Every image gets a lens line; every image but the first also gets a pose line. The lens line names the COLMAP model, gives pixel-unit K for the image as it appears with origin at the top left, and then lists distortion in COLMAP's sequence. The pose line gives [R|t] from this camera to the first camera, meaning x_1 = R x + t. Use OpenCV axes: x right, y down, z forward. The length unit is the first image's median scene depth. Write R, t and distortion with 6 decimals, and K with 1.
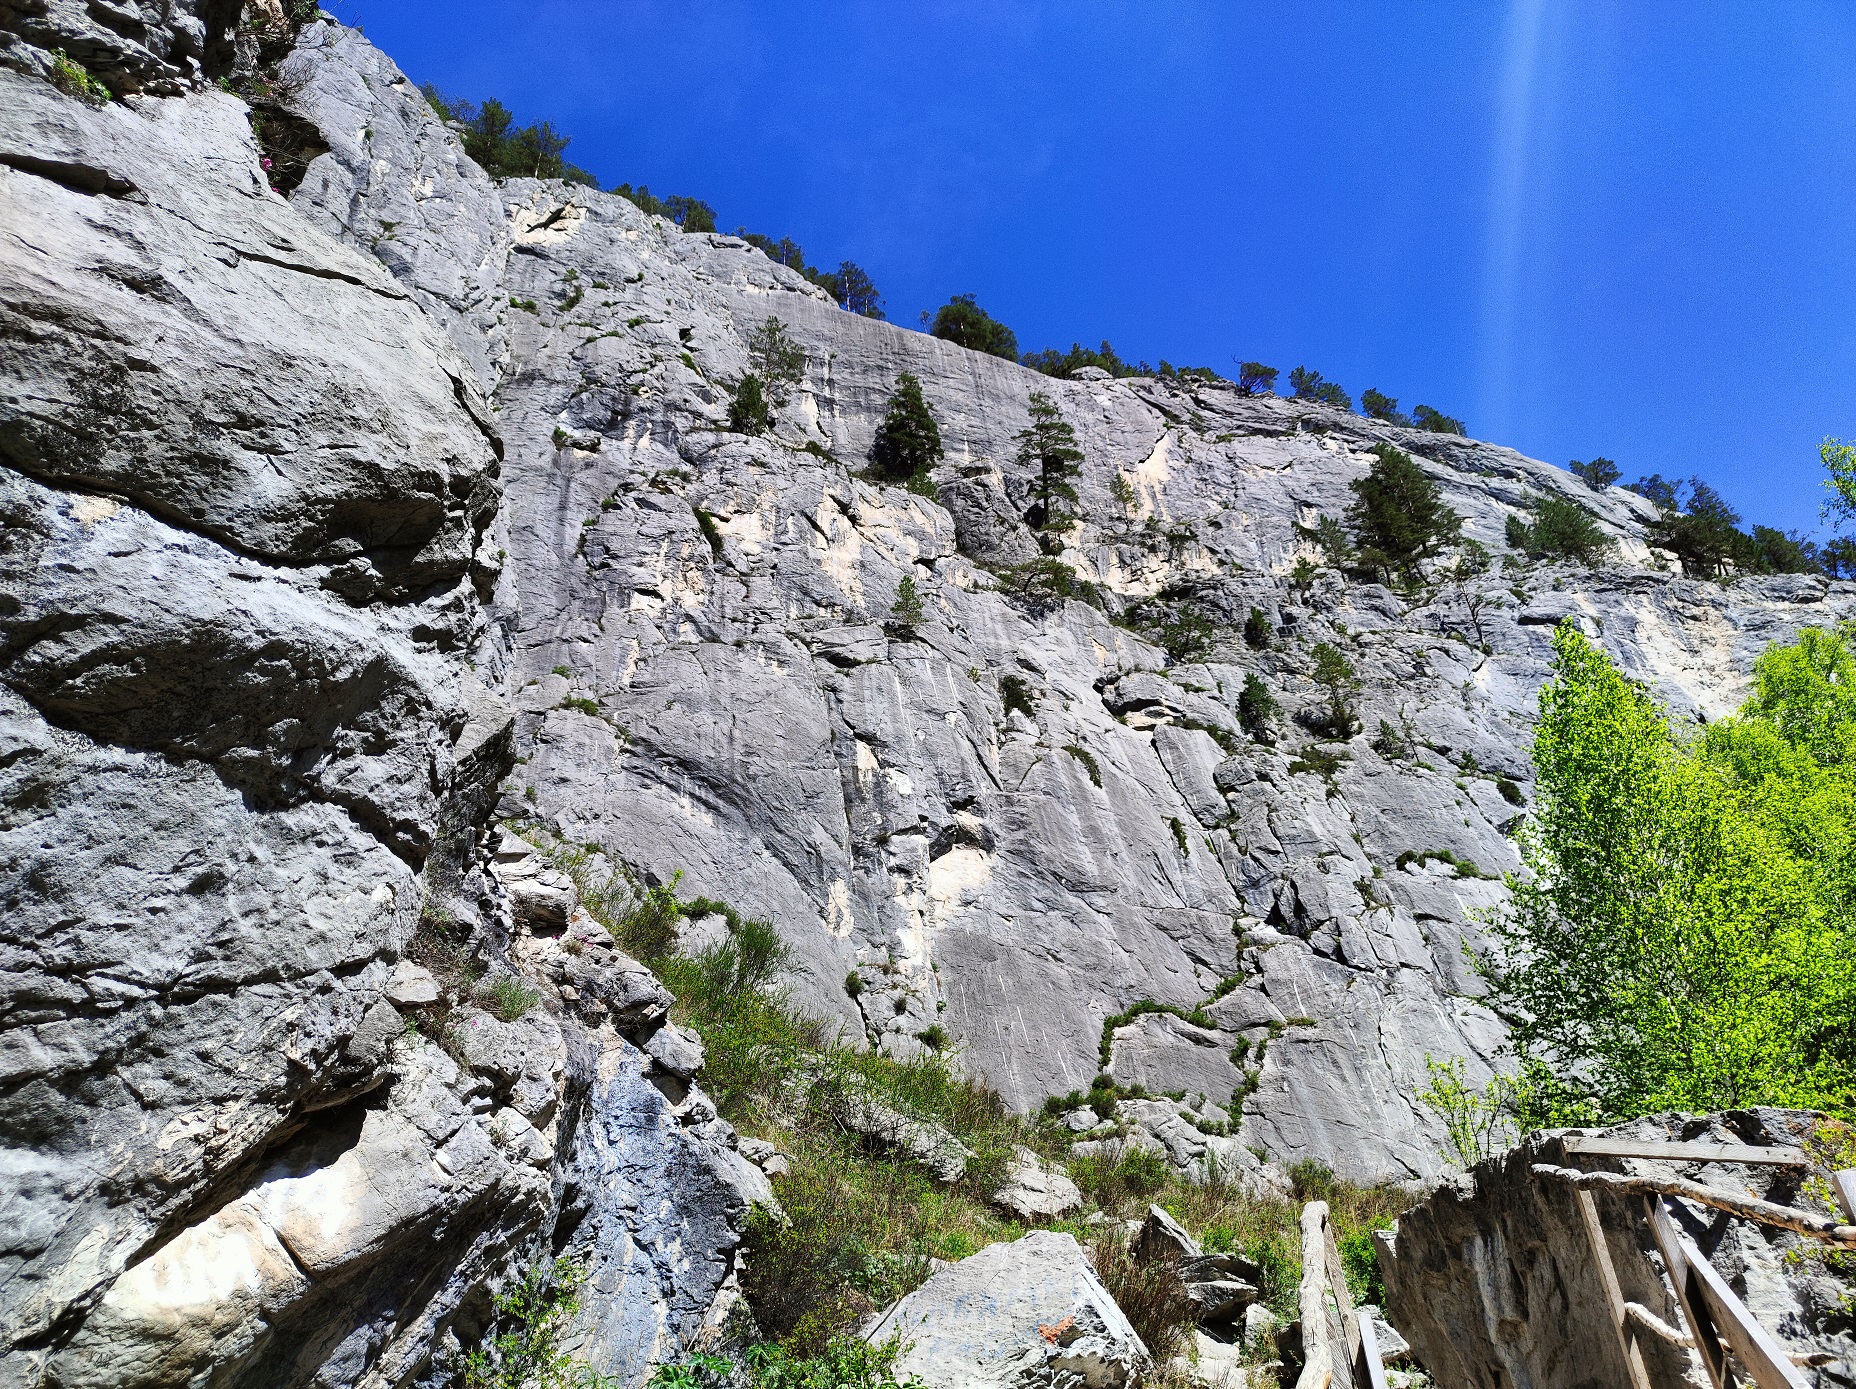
lens RADIAL K [[1402.4, 0, 938.2], [0, 1402.4, 697.3], [0, 0, 1]] dist [0.028735, -0.043687]
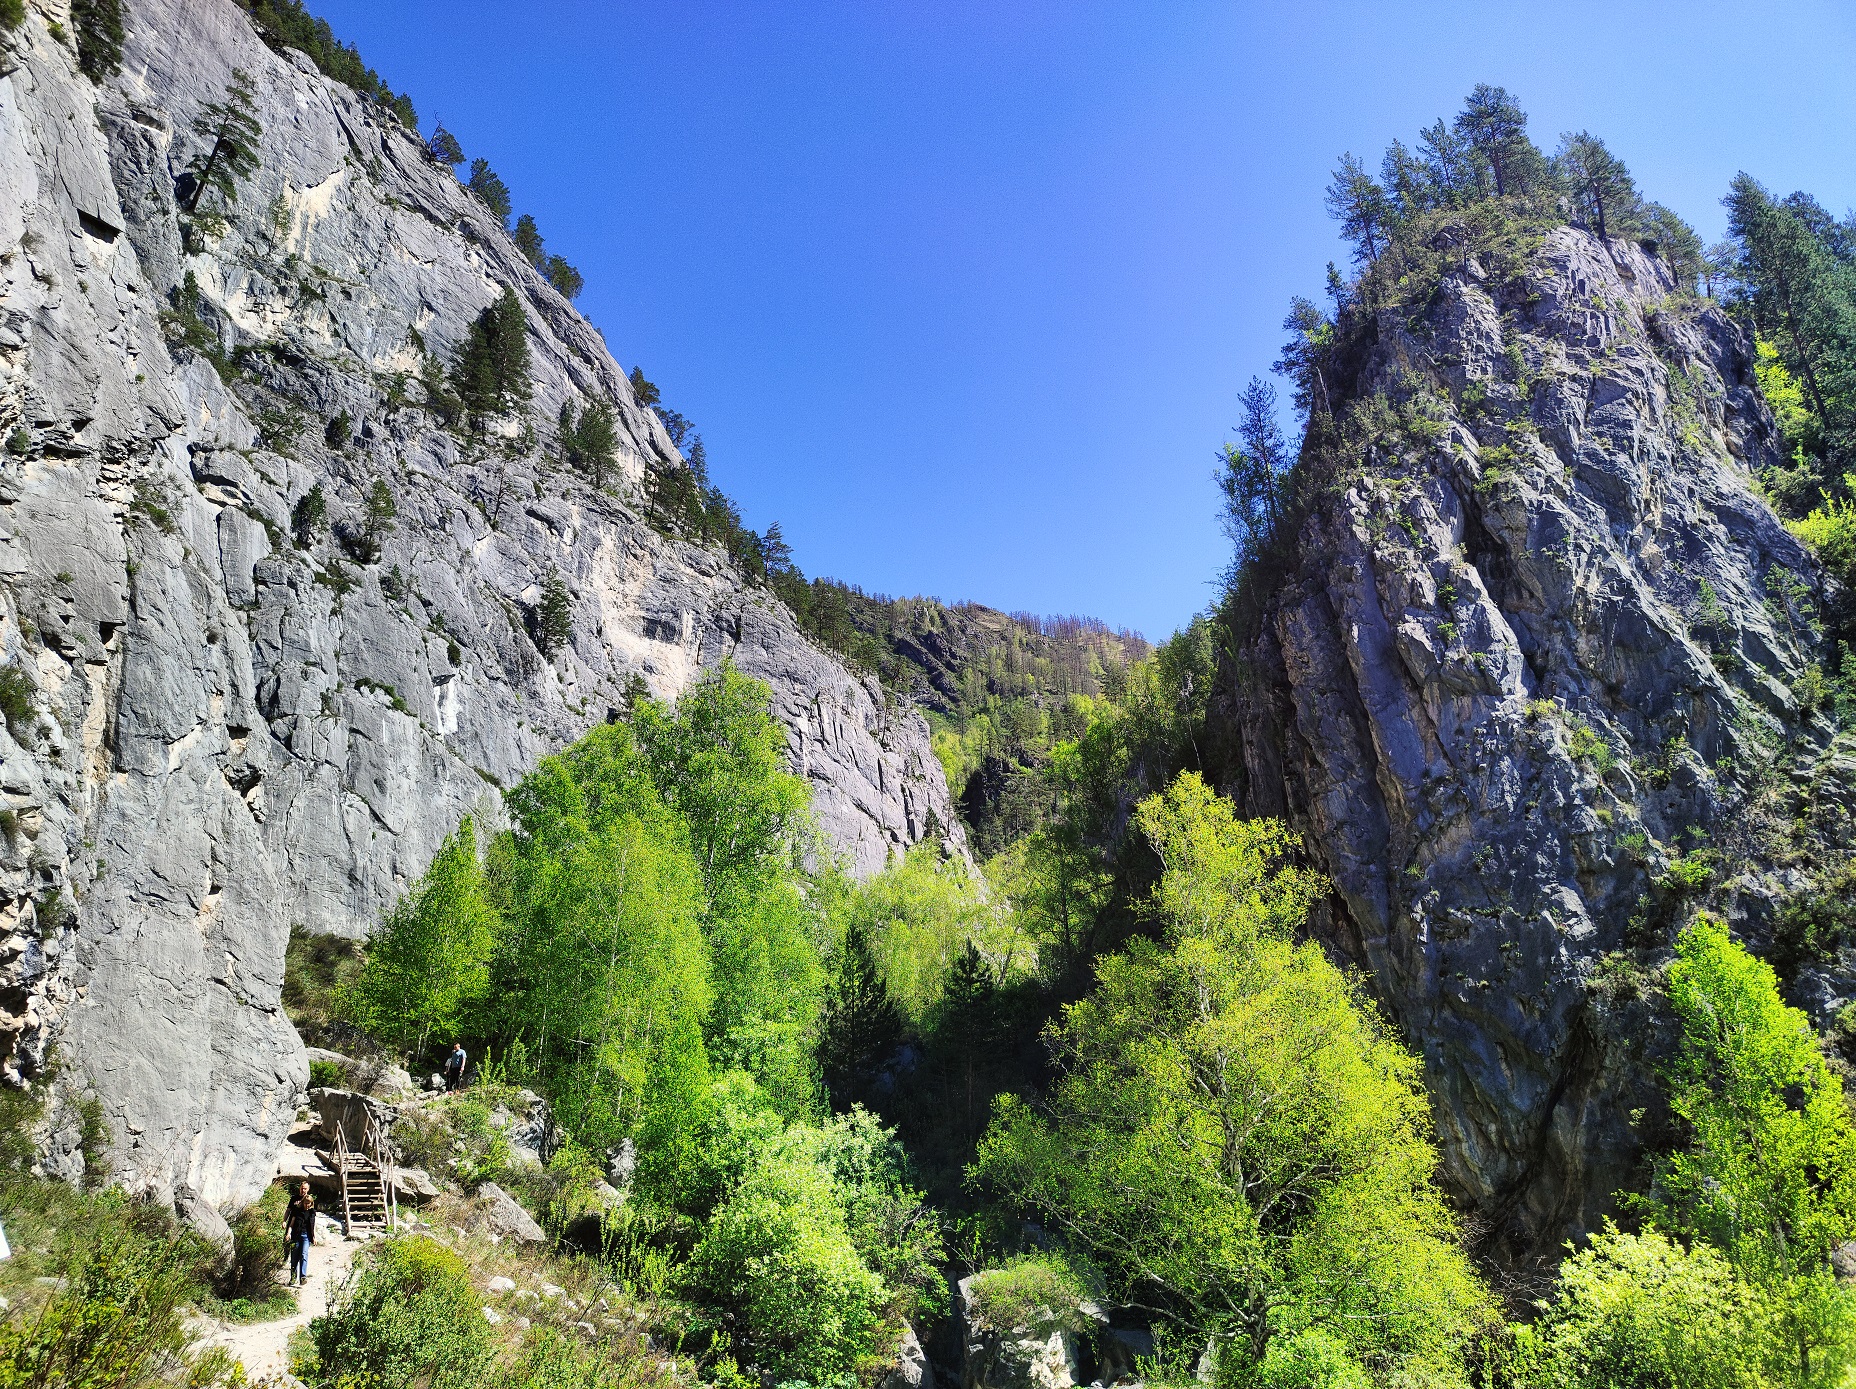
lens RADIAL K [[1389.7, 0, 954.0], [0, 1389.7, 664.6], [0, 0, 1]] dist [0.045974, -0.047335]
pose [[0.653309, 0.346461, 0.673166, -0.206512], [-0.498748, 0.865897, 0.038382, -0.220276], [-0.569594, -0.360815, 0.738495, -0.334200]]
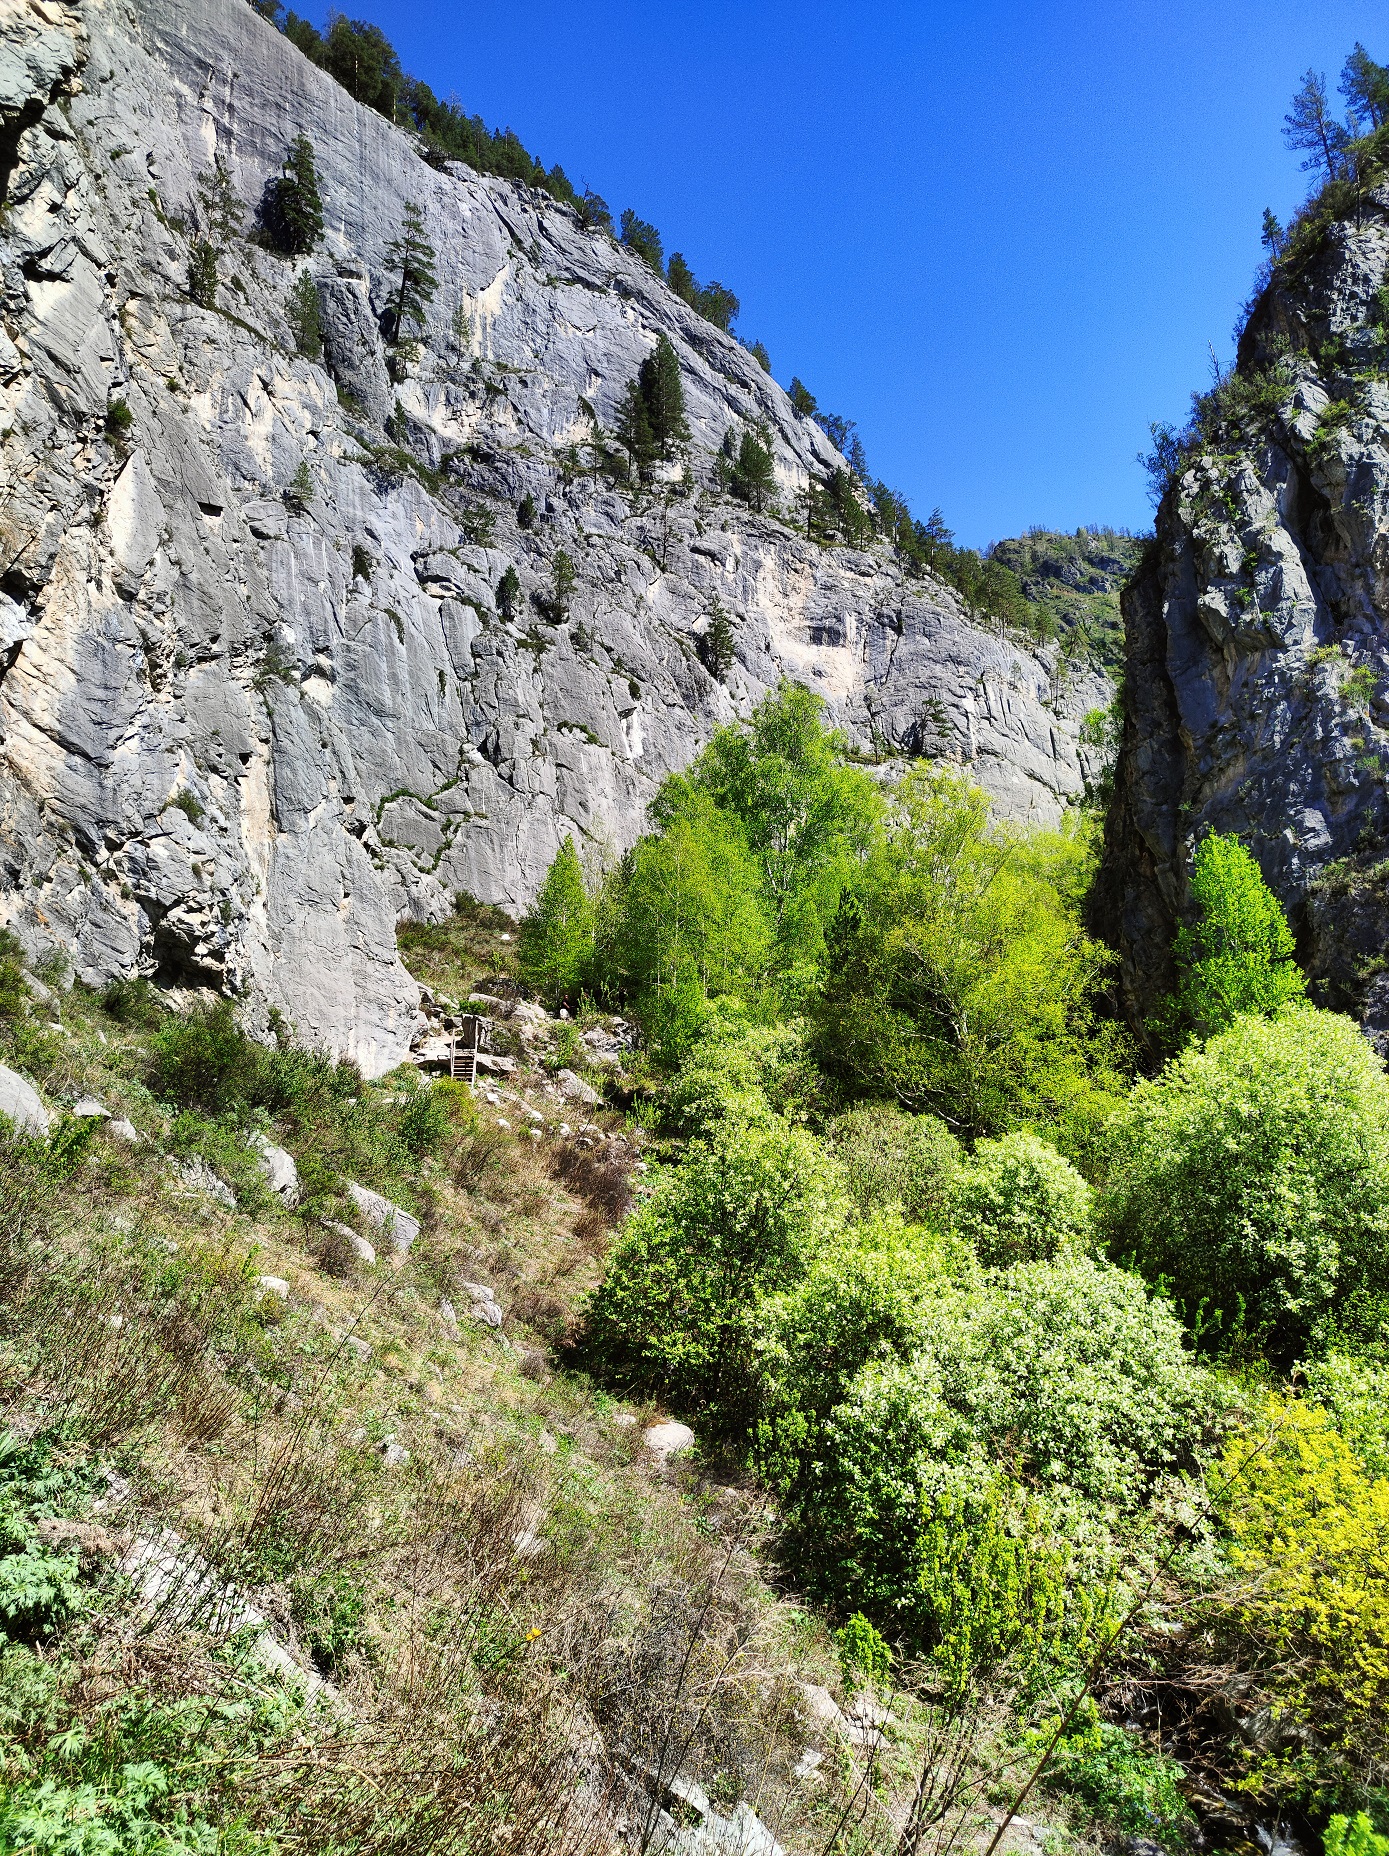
lens RADIAL K [[1402.4, 0, 694.5], [0, 1402.4, 928.0], [0, 0, 1]] dist [0.028735, -0.043687]
pose [[0.899440, 0.148316, 0.411108, -0.180008], [-0.317206, 0.868623, 0.380623, -0.335600], [-0.300645, -0.472753, 0.828322, -0.550061]]
